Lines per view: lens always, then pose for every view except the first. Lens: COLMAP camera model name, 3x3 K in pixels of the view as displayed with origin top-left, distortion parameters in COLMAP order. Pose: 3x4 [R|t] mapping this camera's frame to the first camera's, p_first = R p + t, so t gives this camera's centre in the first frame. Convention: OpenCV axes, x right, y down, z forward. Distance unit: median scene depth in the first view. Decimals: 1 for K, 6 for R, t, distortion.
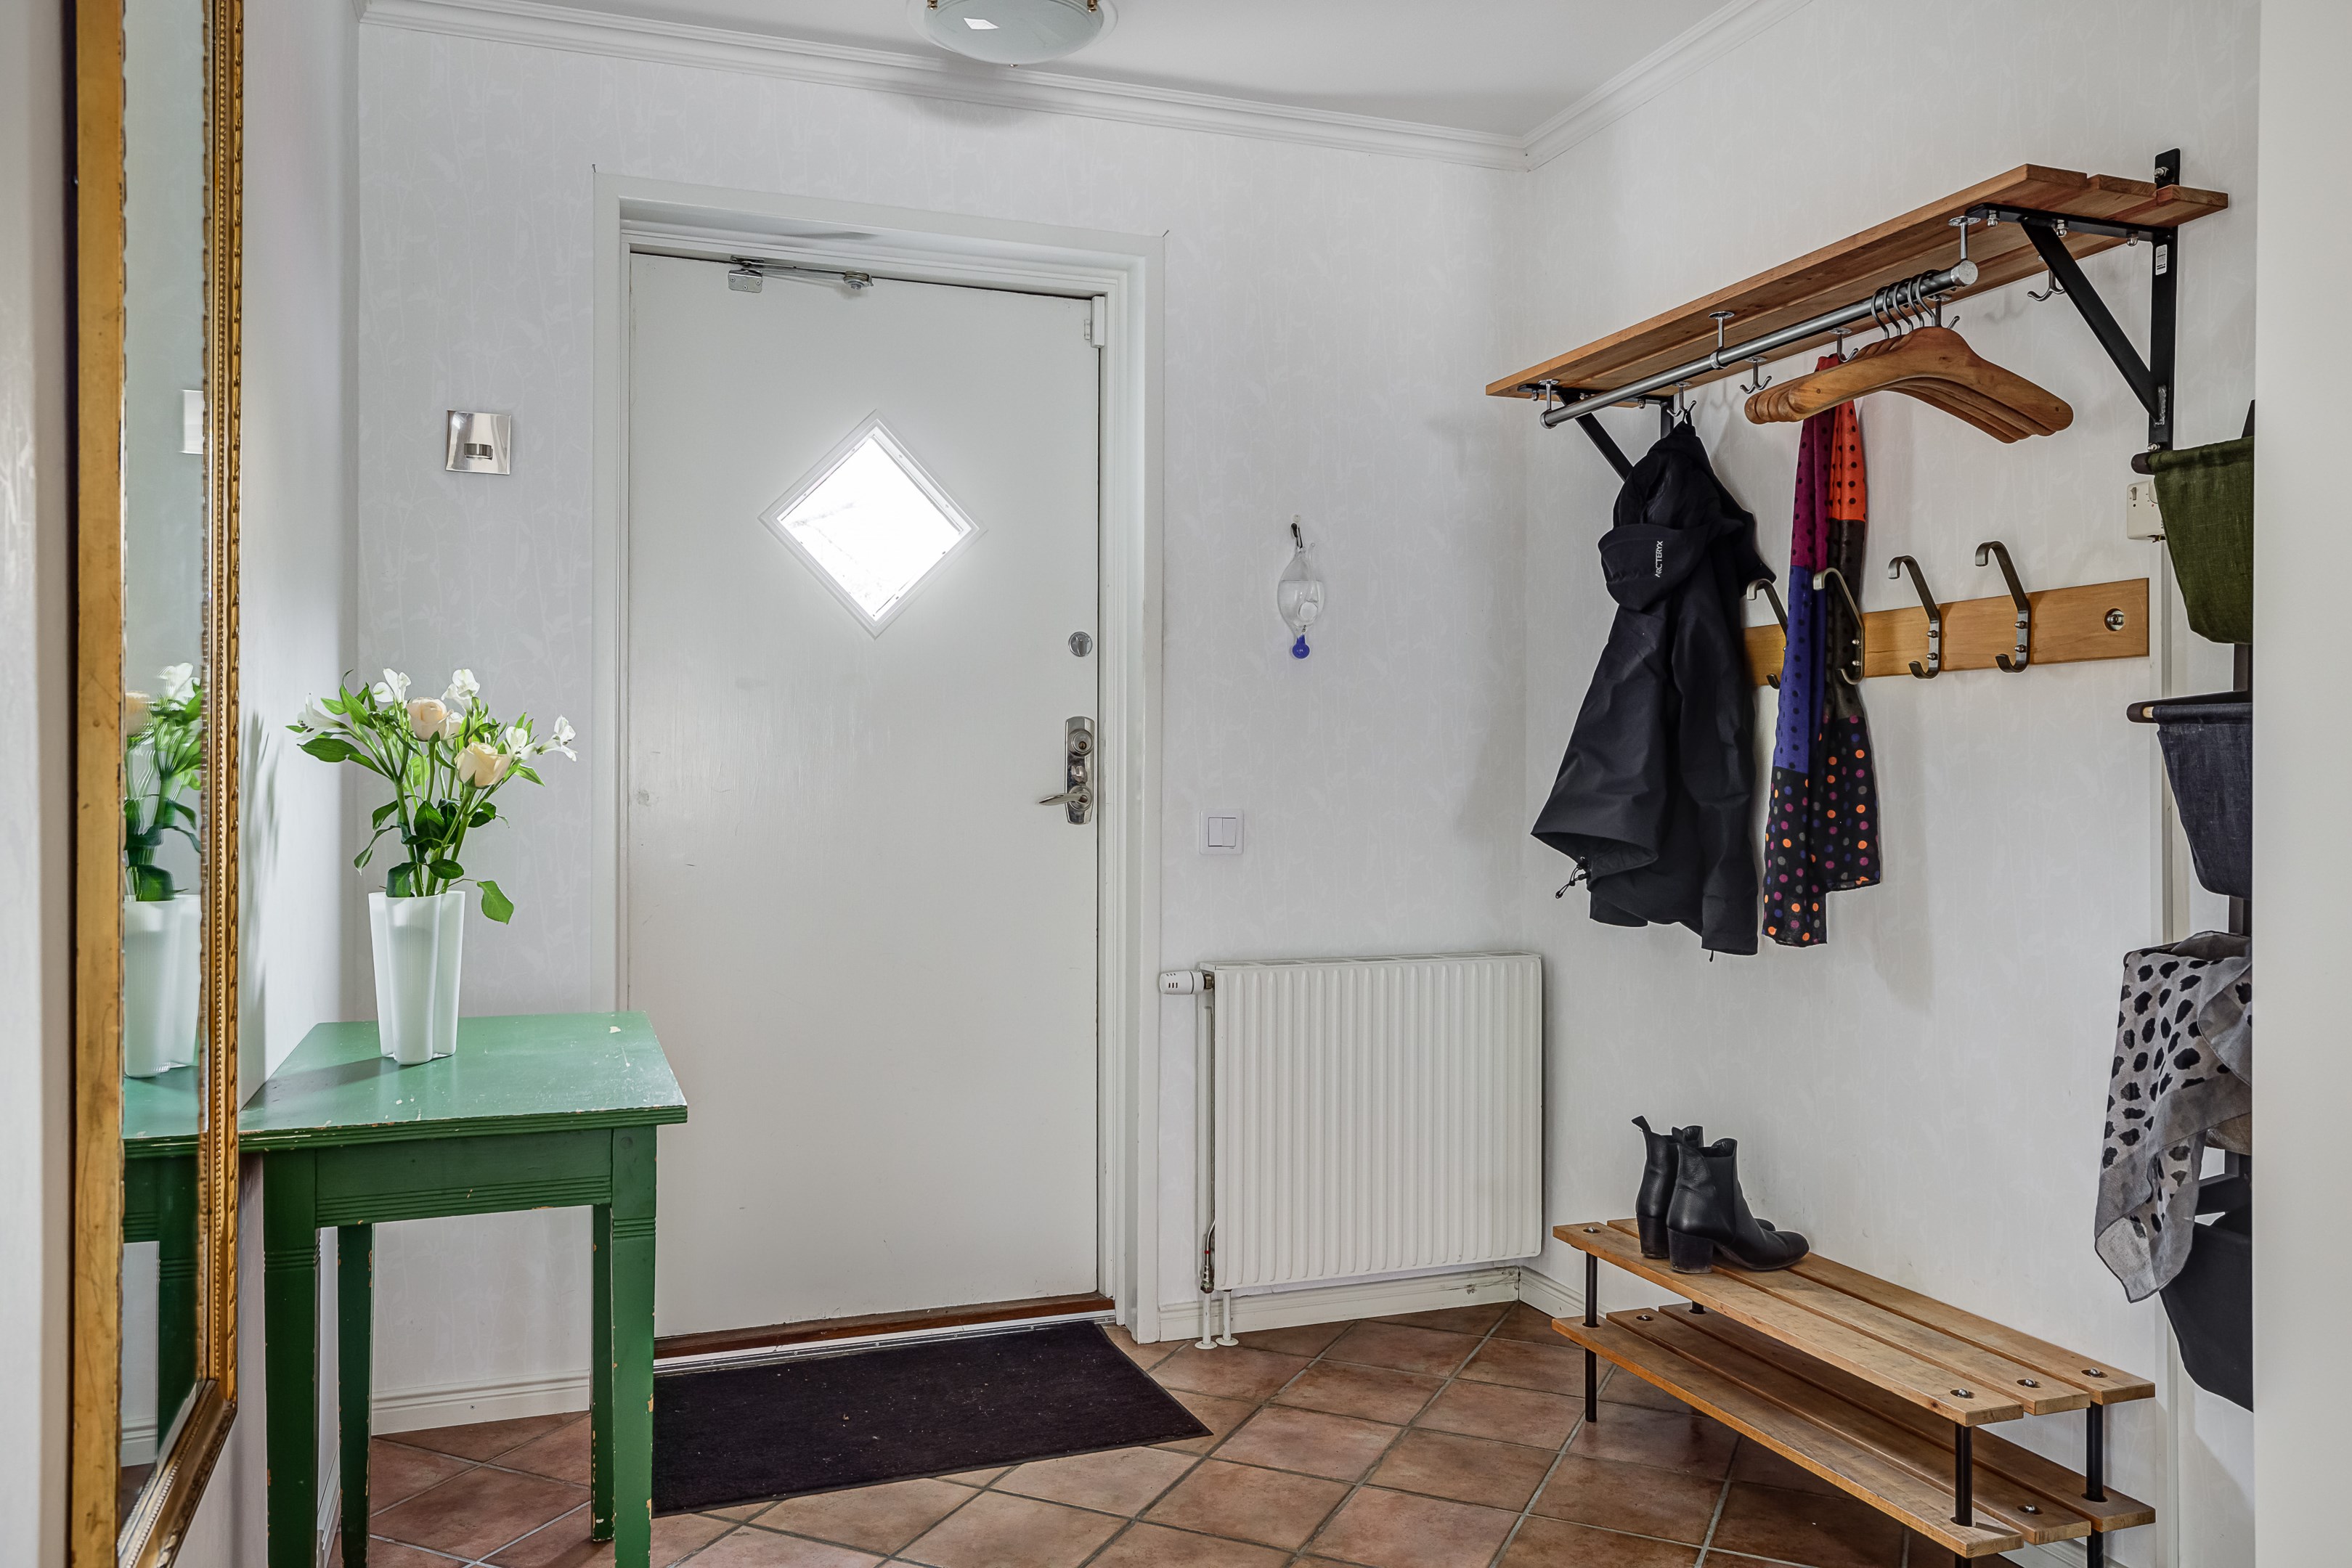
lens RADIAL K [[1710.6, 0, 1173.3], [0, 1710.6, 797.3], [0, 0, 1]] dist [-0.000965, 0.007274]
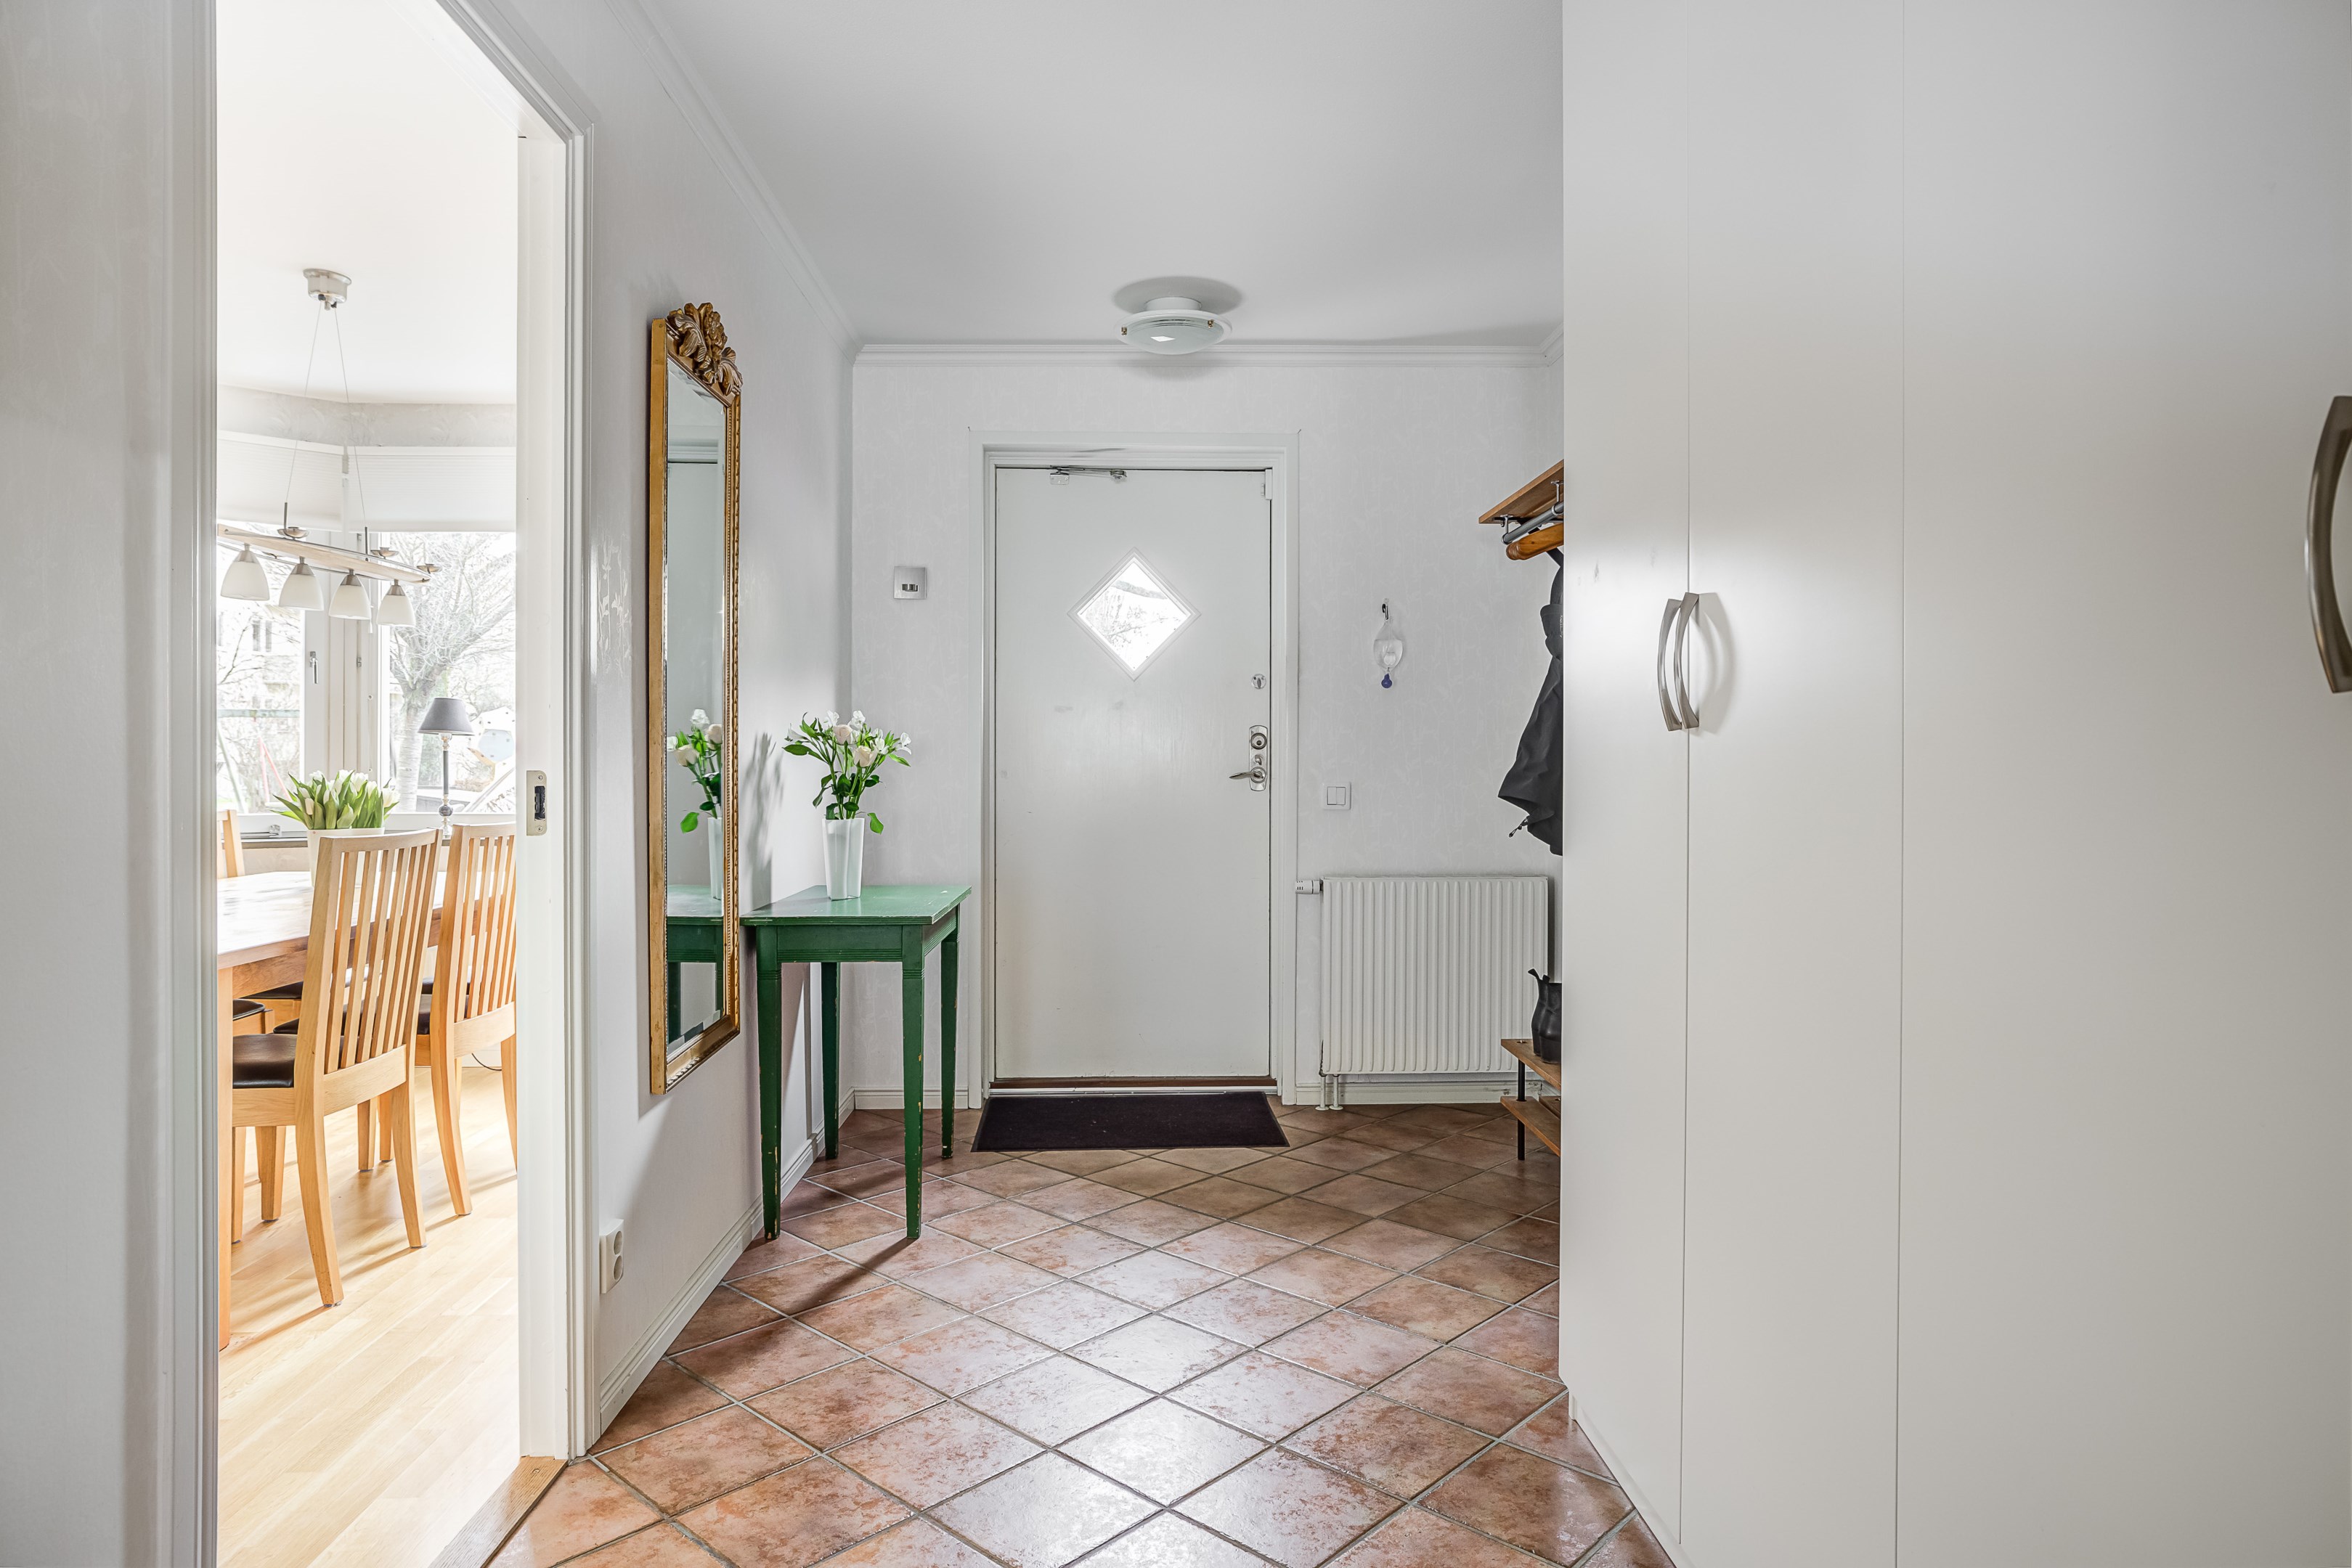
lens RADIAL K [[1323.9, 0, 1165.2], [0, 1323.9, 799.6], [0, 0, 1]] dist [-0.006327, -0.000352]
pose [[0.952285, 0.007593, -0.305115, 0.292332], [-0.002876, 0.999869, 0.015907, 0.004644], [0.305196, -0.014271, 0.952183, -0.281075]]
